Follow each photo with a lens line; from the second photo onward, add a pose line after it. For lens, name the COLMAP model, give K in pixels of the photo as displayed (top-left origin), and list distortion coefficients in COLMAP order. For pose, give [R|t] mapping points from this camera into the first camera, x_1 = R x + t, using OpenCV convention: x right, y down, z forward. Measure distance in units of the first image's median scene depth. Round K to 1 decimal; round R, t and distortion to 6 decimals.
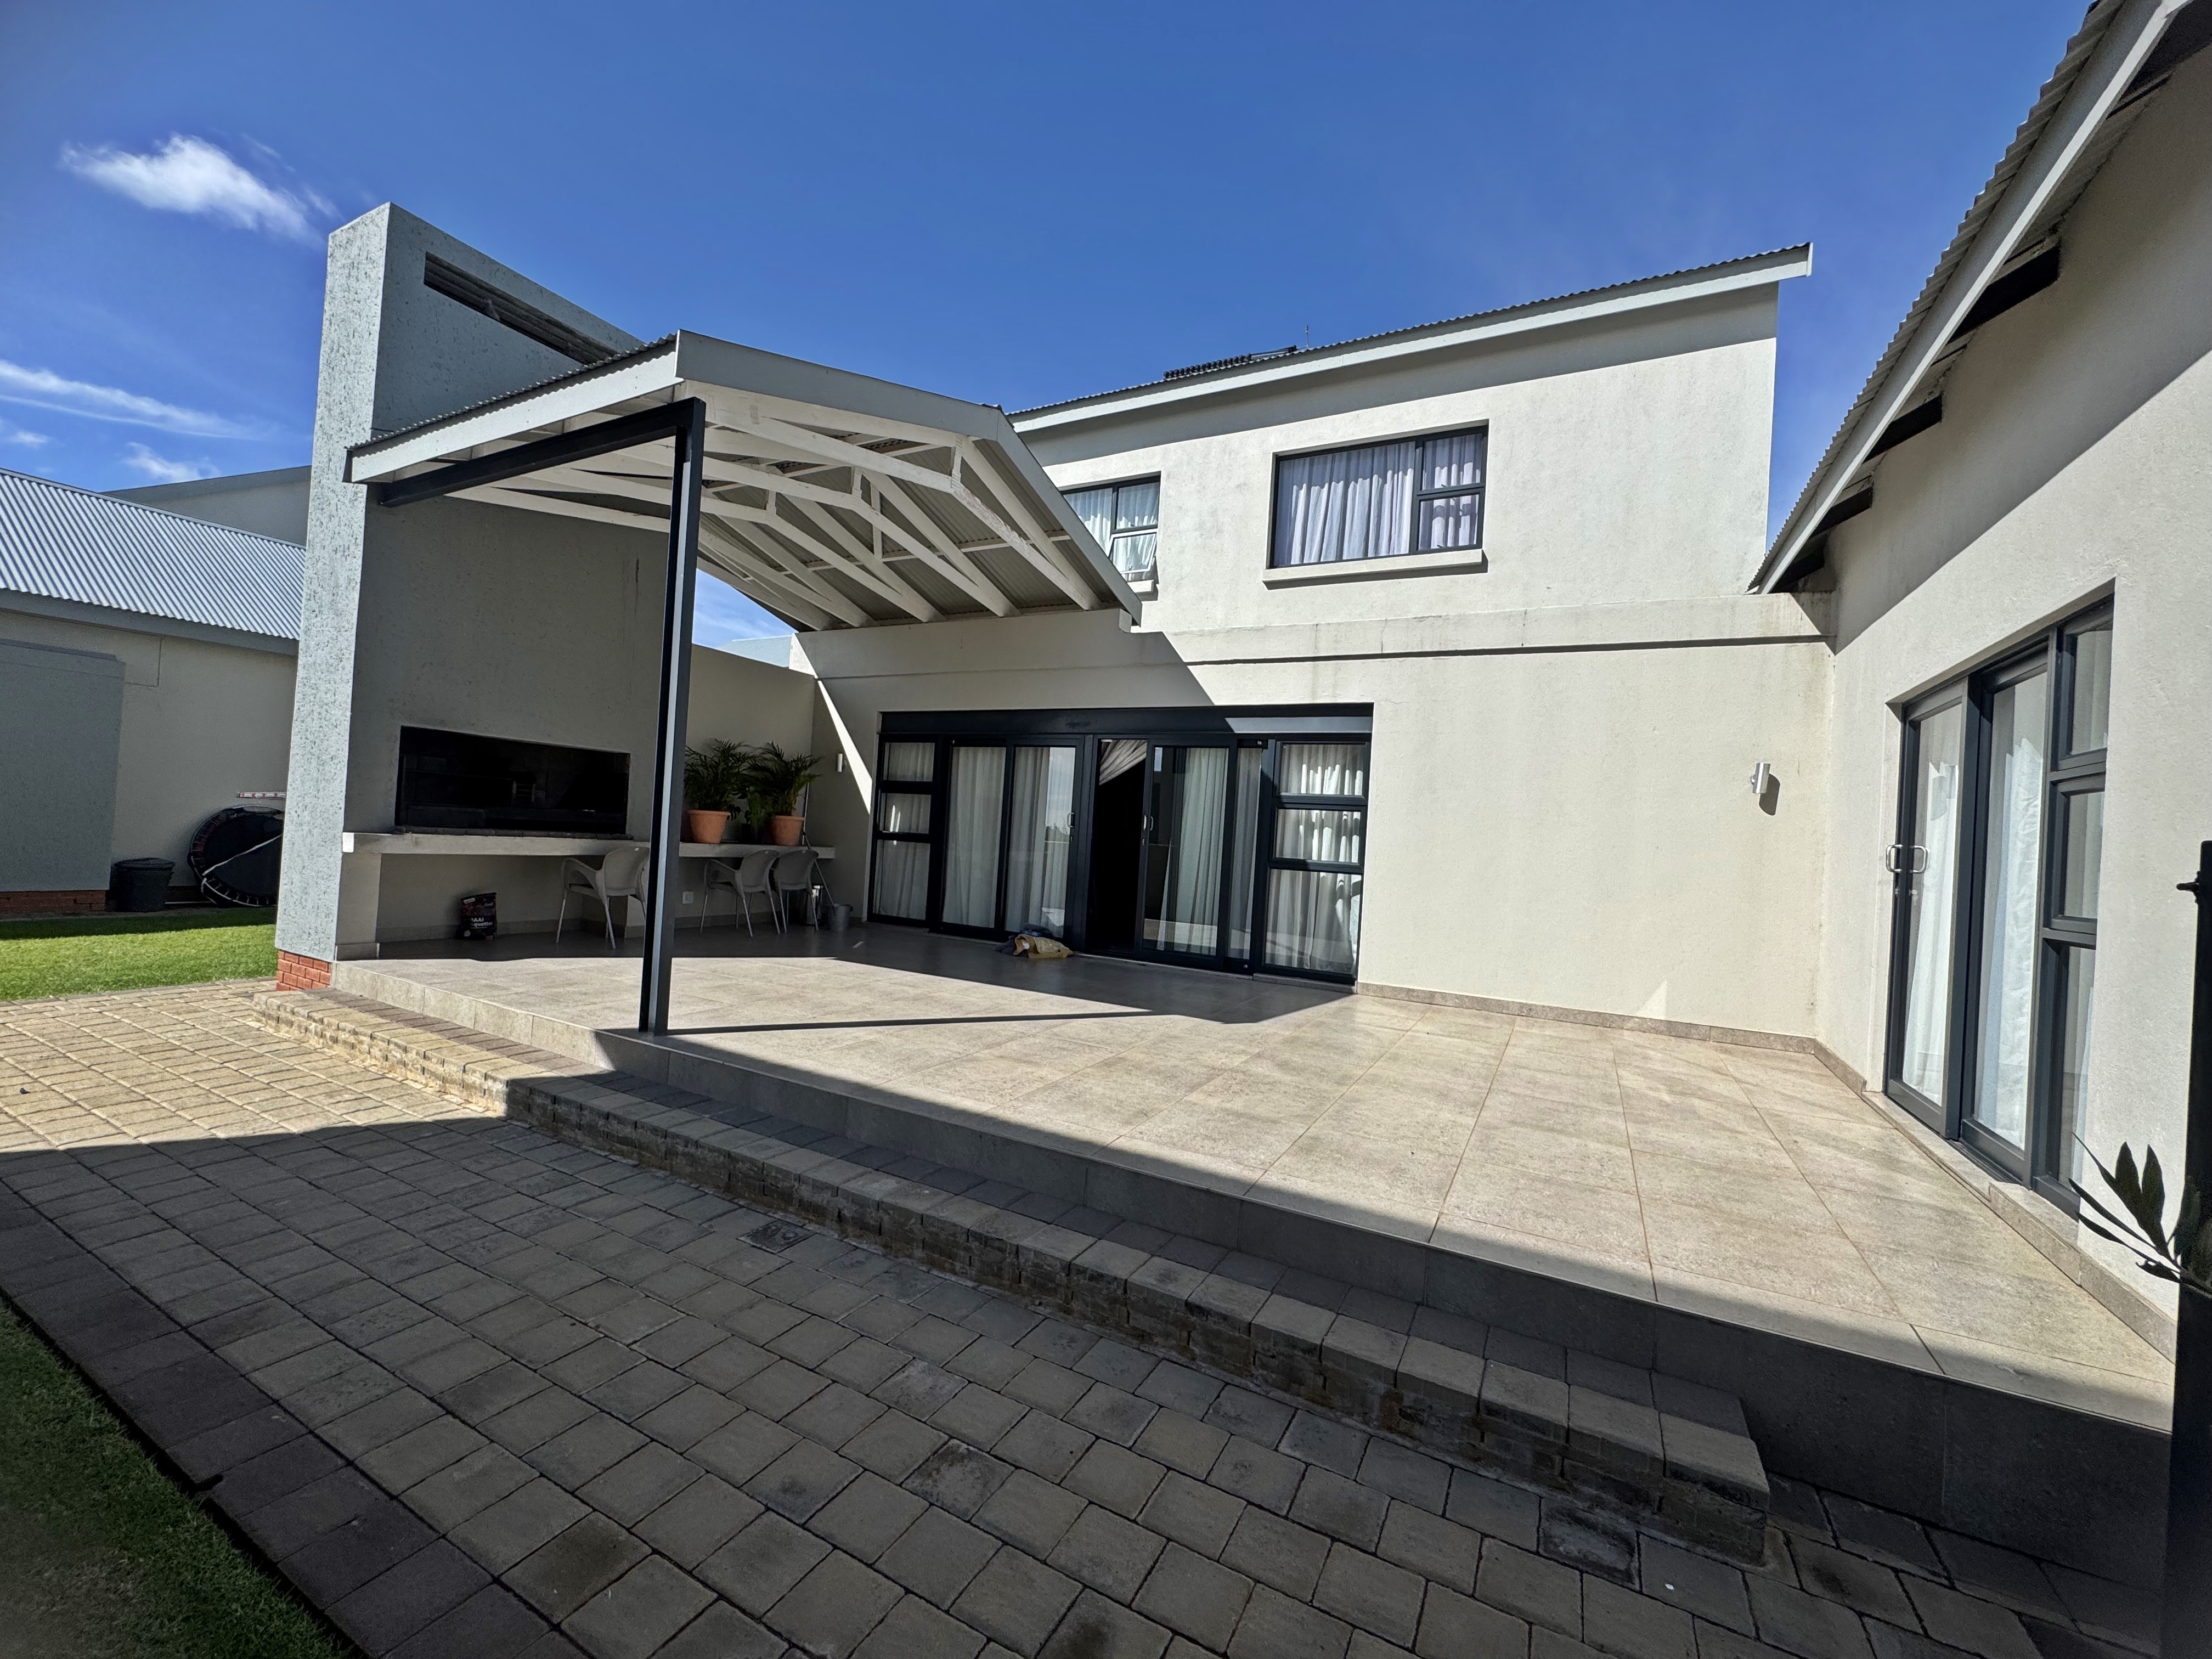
lens RADIAL K [[882.7, 0, 1115.8], [0, 882.7, 827.2], [0, 0, 1]] dist [-0.002328, 0.000253]
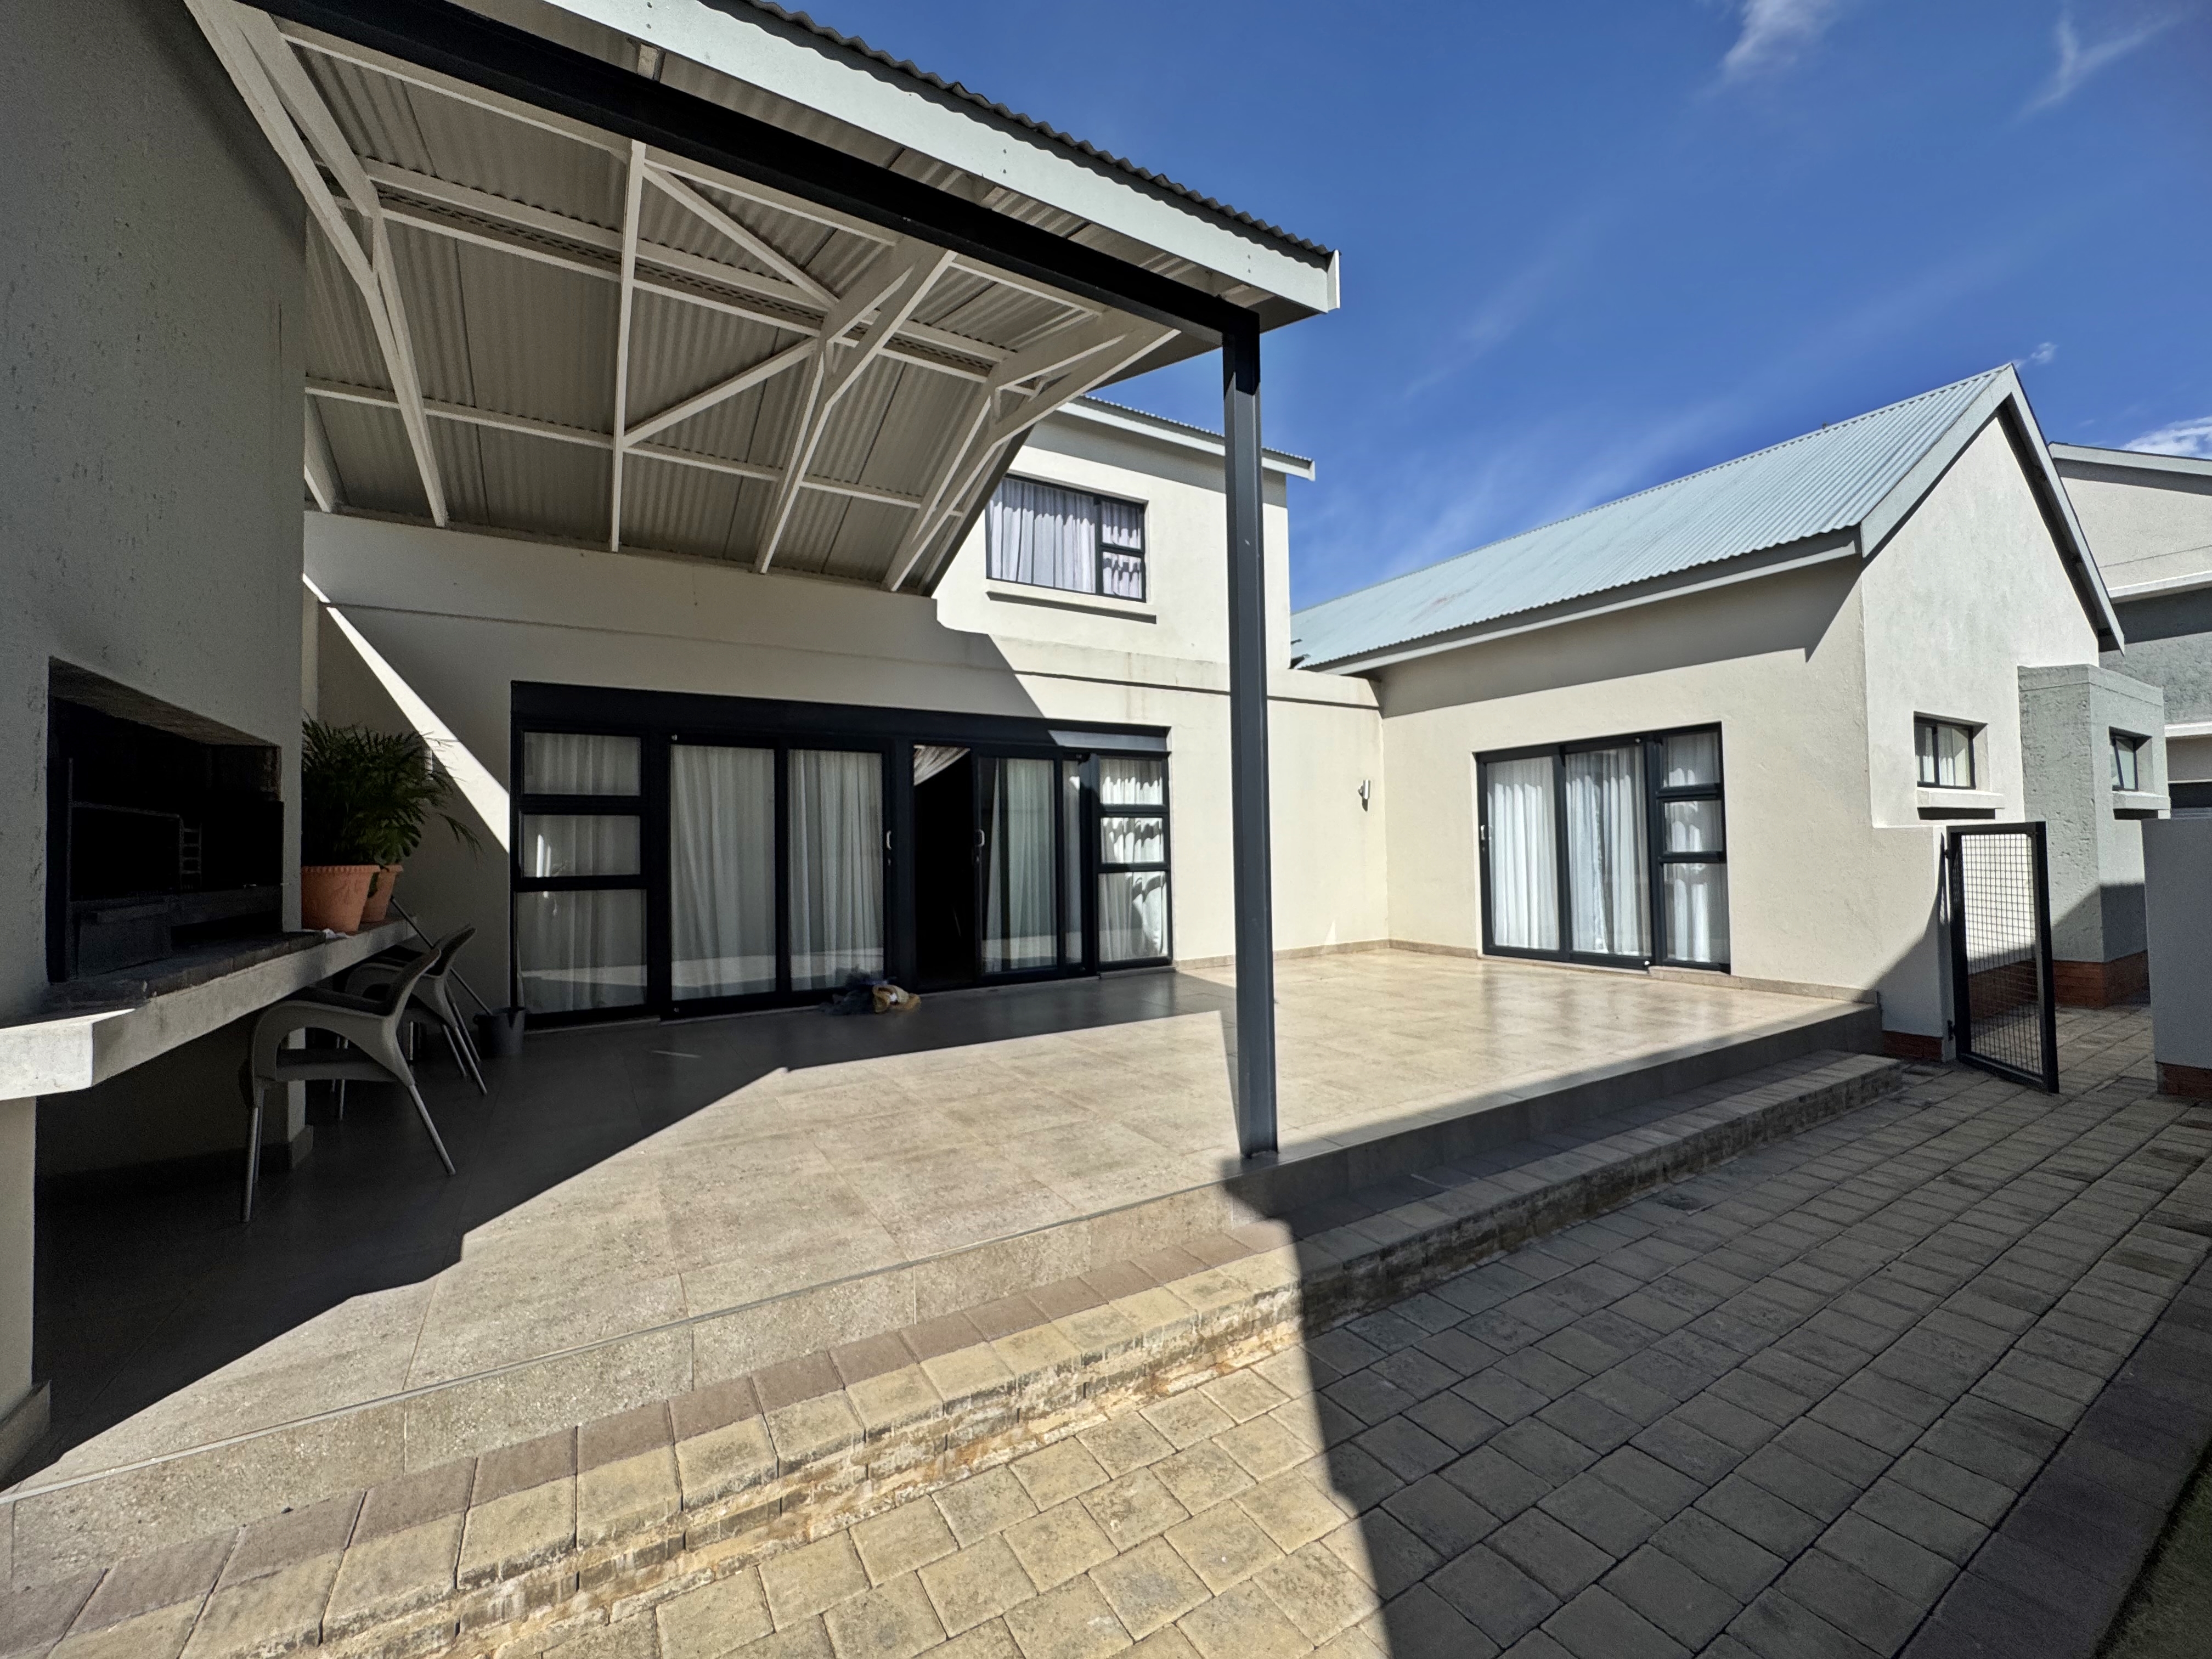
lens RADIAL K [[882.7, 0, 1111.1], [0, 882.7, 822.0], [0, 0, 1]] dist [-0.002328, 0.000253]
pose [[0.510234, -0.040377, 0.859087, -0.775308], [0.041124, 0.998900, 0.022524, -0.041634], [-0.859052, 0.023837, 0.511333, 0.461644]]
